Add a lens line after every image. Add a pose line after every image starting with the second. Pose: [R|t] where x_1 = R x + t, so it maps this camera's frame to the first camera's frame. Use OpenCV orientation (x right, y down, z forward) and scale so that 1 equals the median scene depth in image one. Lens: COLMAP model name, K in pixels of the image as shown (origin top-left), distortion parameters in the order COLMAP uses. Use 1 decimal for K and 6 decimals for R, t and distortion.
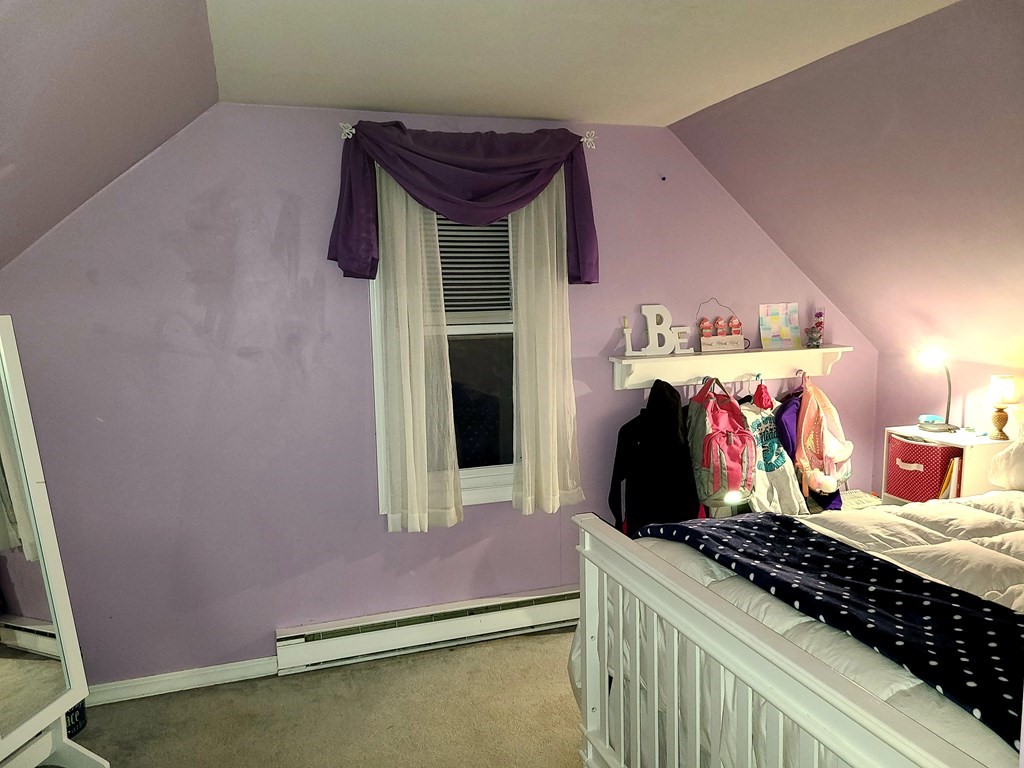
lens RADIAL K [[776.7, 0, 511.9], [0, 776.7, 384.4], [0, 0, 1]] dist [0.052449, -0.028820]
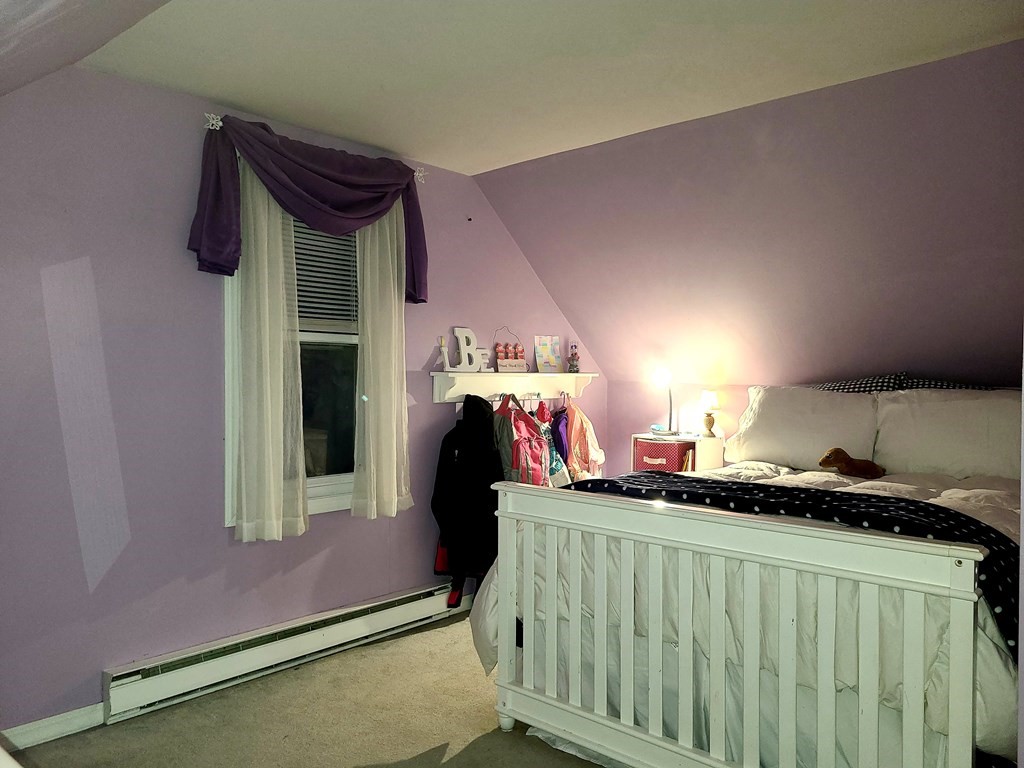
lens RADIAL K [[776.7, 0, 506.9], [0, 776.7, 386.3], [0, 0, 1]] dist [0.052449, -0.028820]
pose [[0.871579, 0.018752, 0.489896, -0.332862], [0.037771, 0.993730, -0.105237, 0.109148], [-0.488797, 0.110227, 0.865406, 0.008159]]
